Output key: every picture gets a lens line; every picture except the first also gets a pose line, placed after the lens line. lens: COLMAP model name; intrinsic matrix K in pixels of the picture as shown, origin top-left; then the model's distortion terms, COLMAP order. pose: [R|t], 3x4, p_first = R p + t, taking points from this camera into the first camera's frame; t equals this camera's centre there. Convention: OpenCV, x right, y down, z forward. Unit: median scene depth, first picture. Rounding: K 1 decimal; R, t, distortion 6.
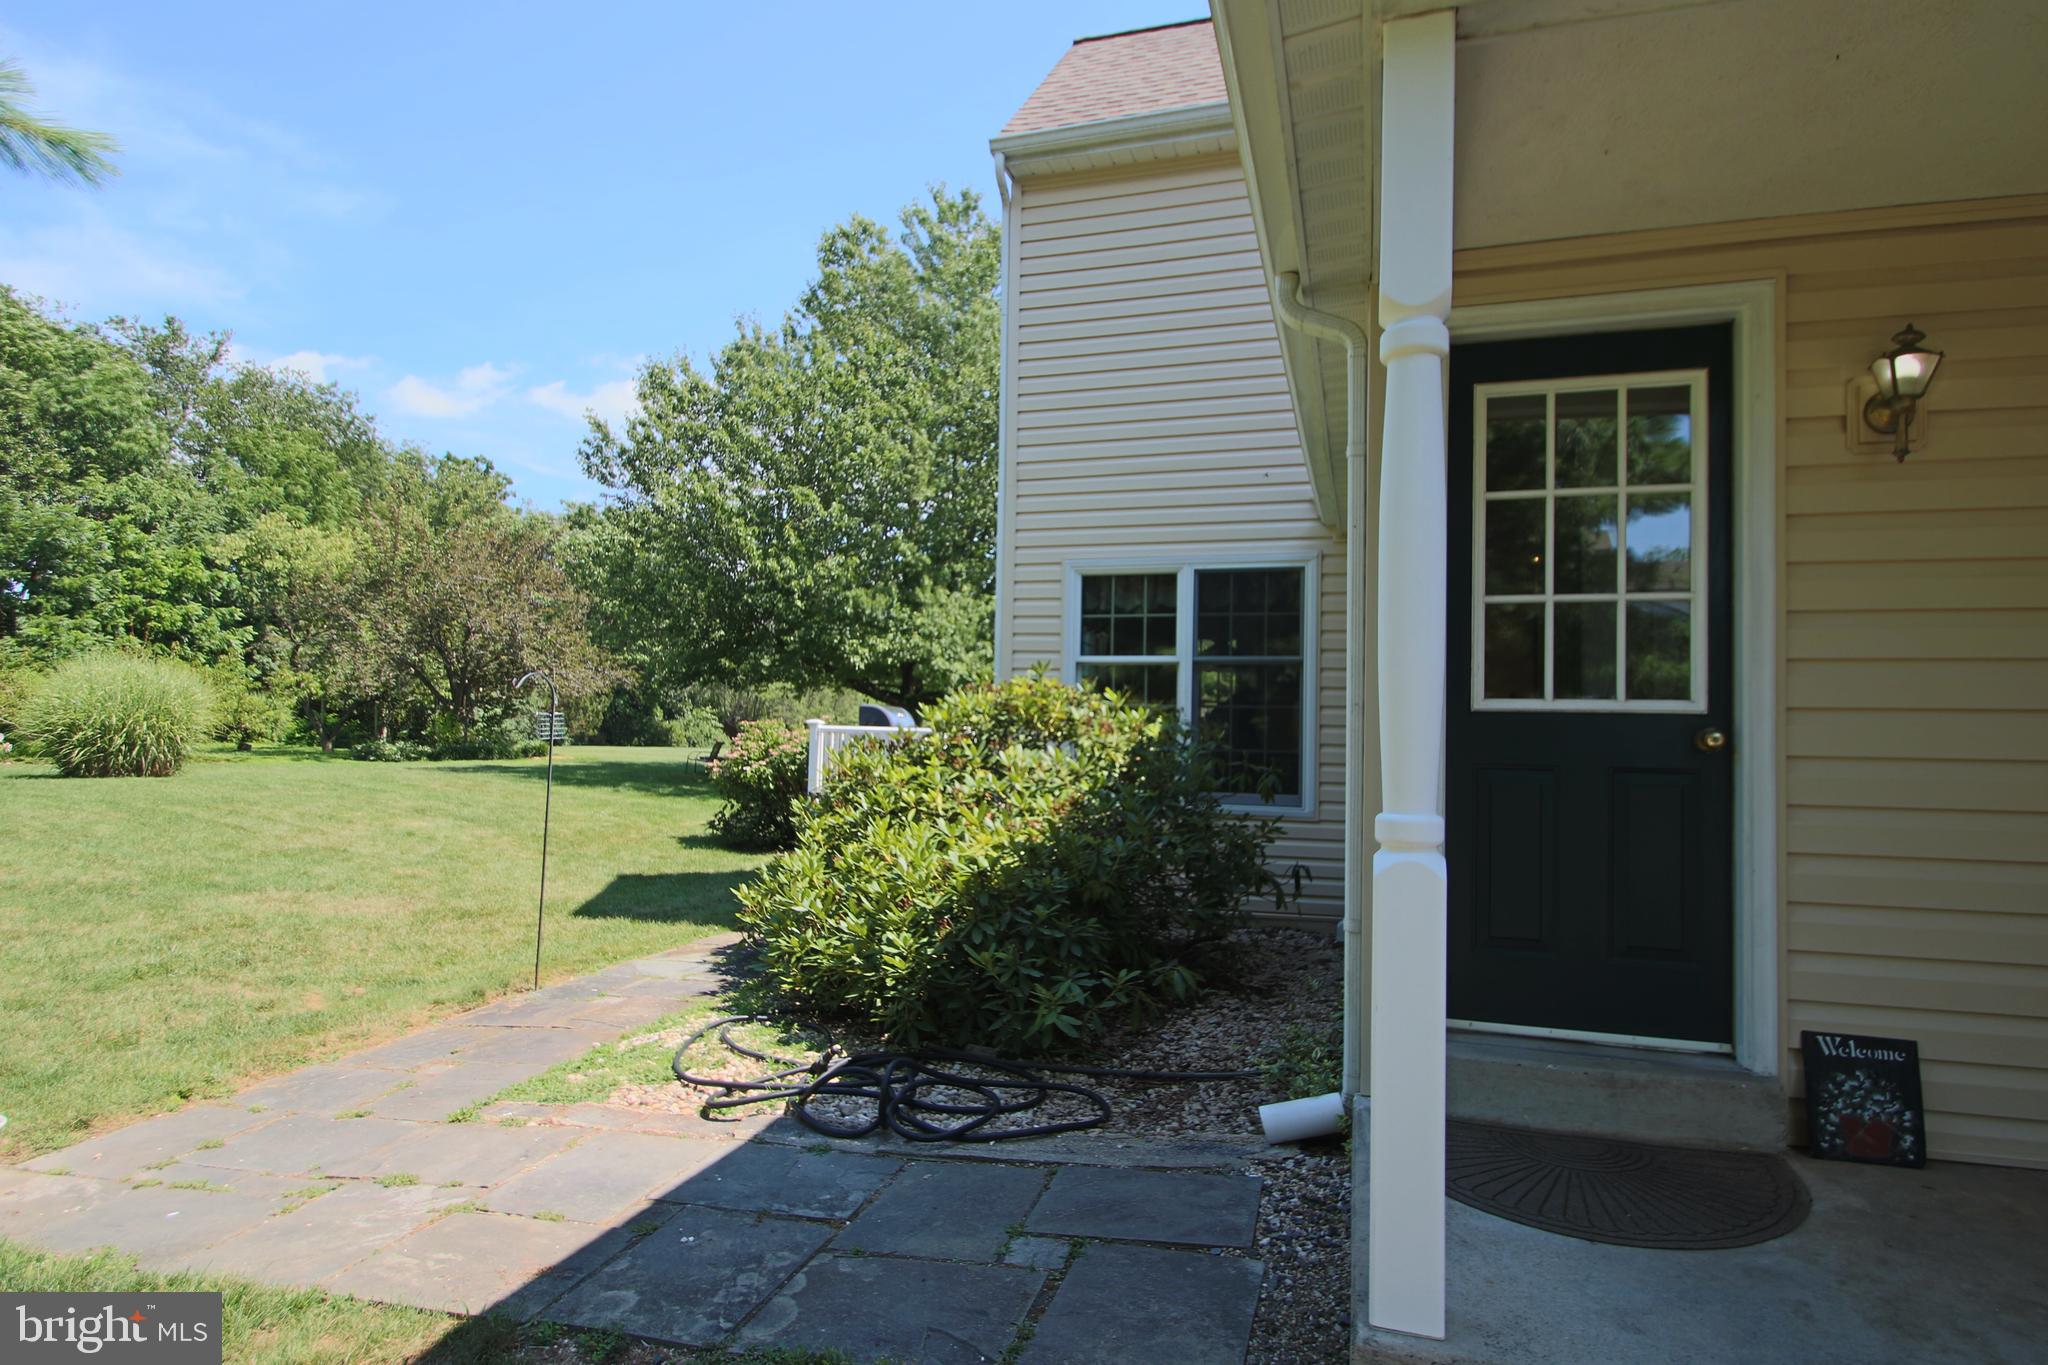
lens RADIAL K [[1072.7, 0, 1027.2], [0, 1072.7, 713.5], [0, 0, 1]] dist [0.044356, -0.035984]
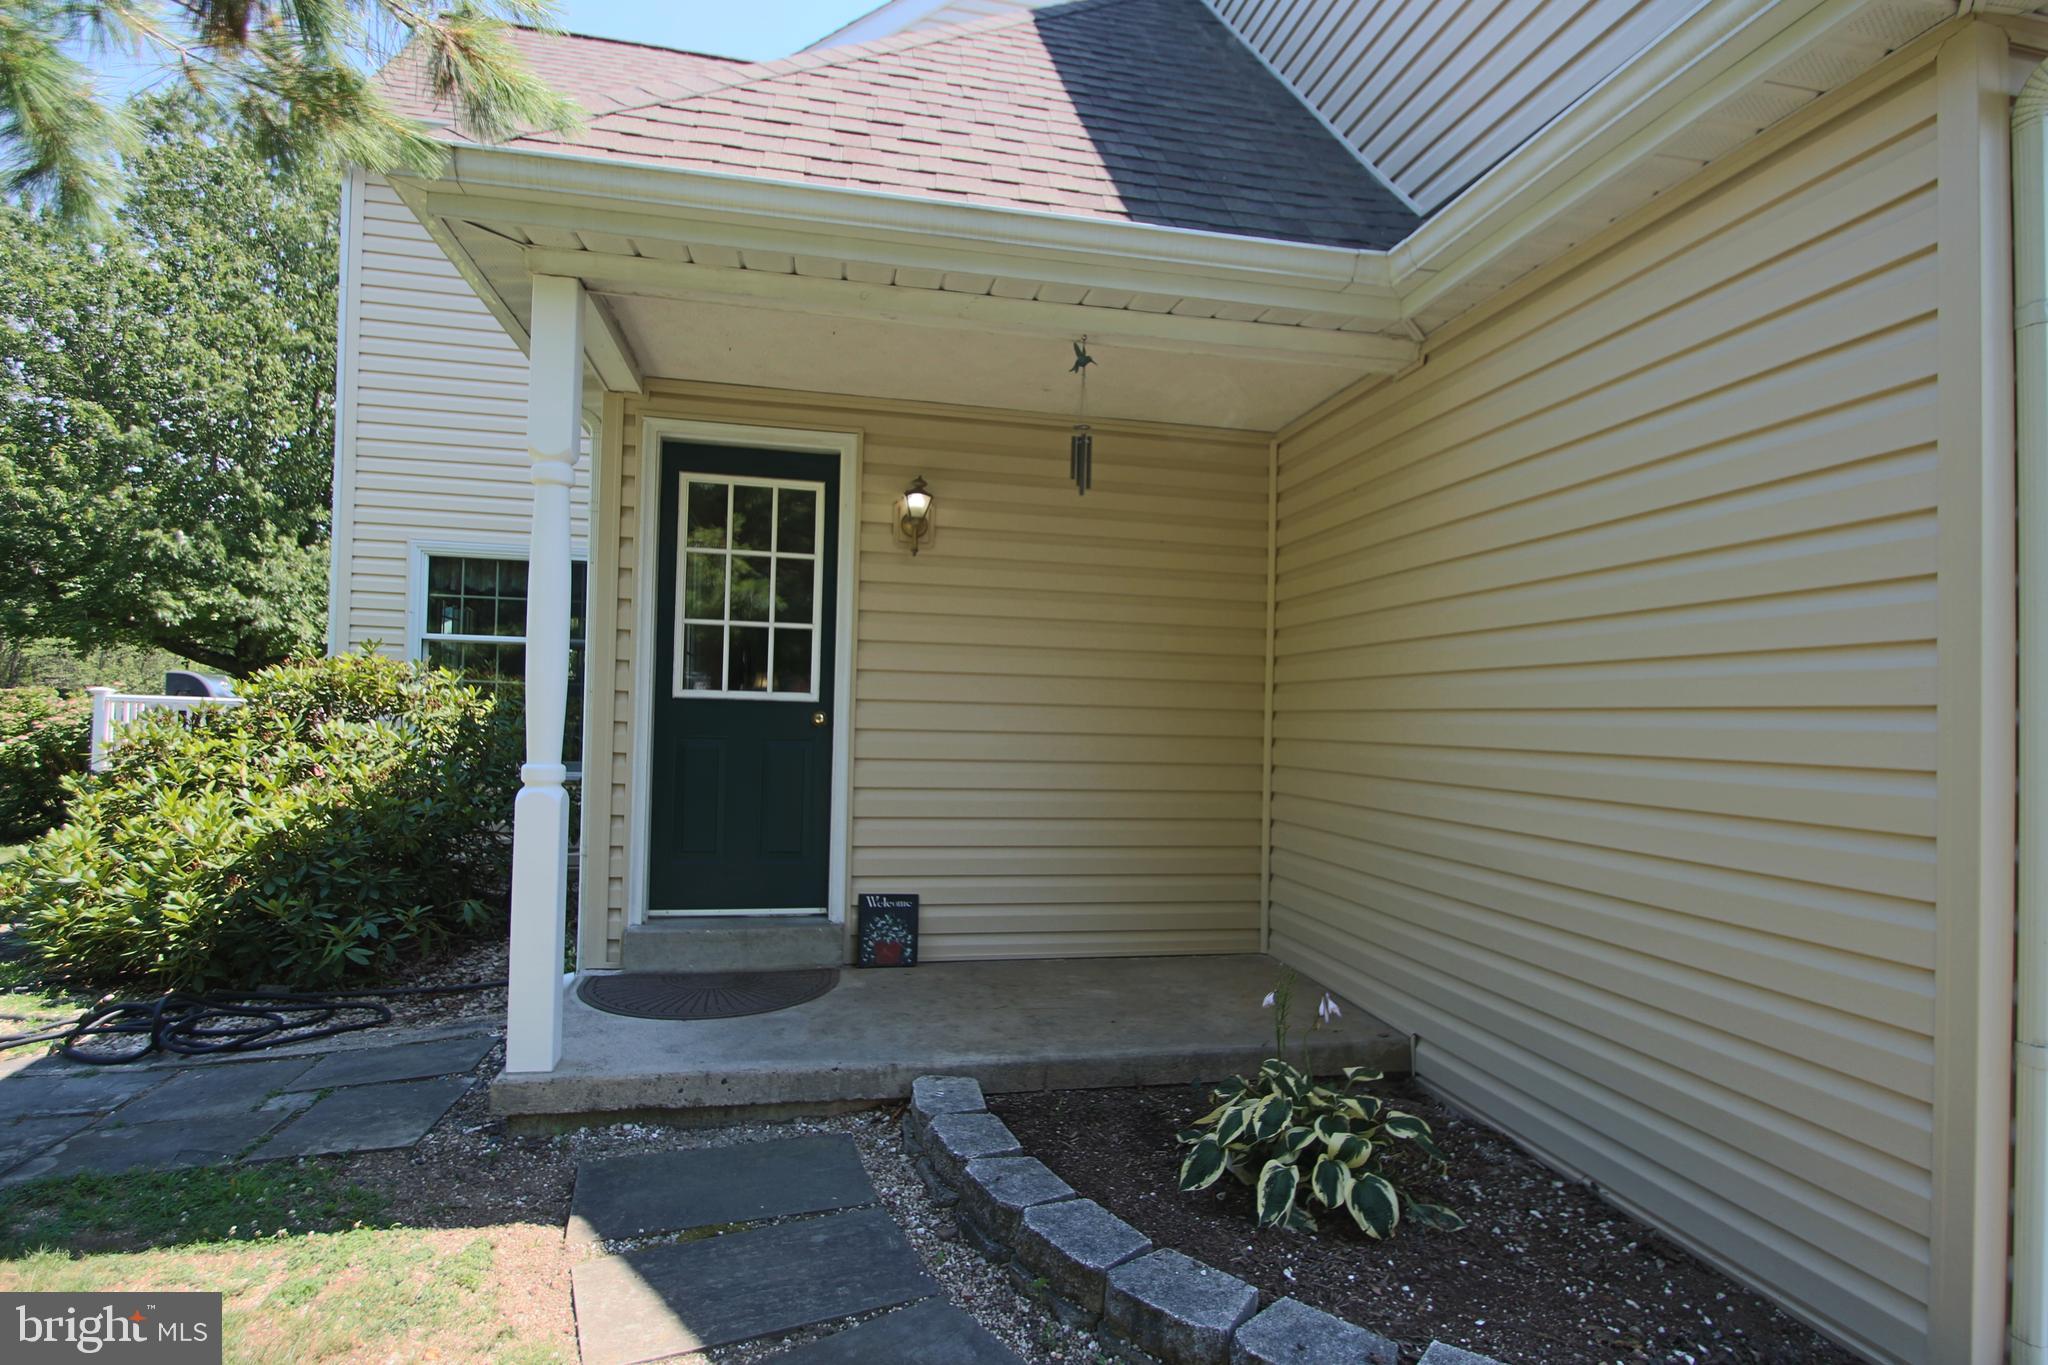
lens RADIAL K [[1072.7, 0, 1027.2], [0, 1072.7, 713.5], [0, 0, 1]] dist [0.044356, -0.035984]
pose [[0.875405, 0.007687, 0.483330, 0.094664], [-0.019569, 0.999617, 0.019544, -0.013893], [-0.482994, -0.026568, 0.875220, -0.368286]]
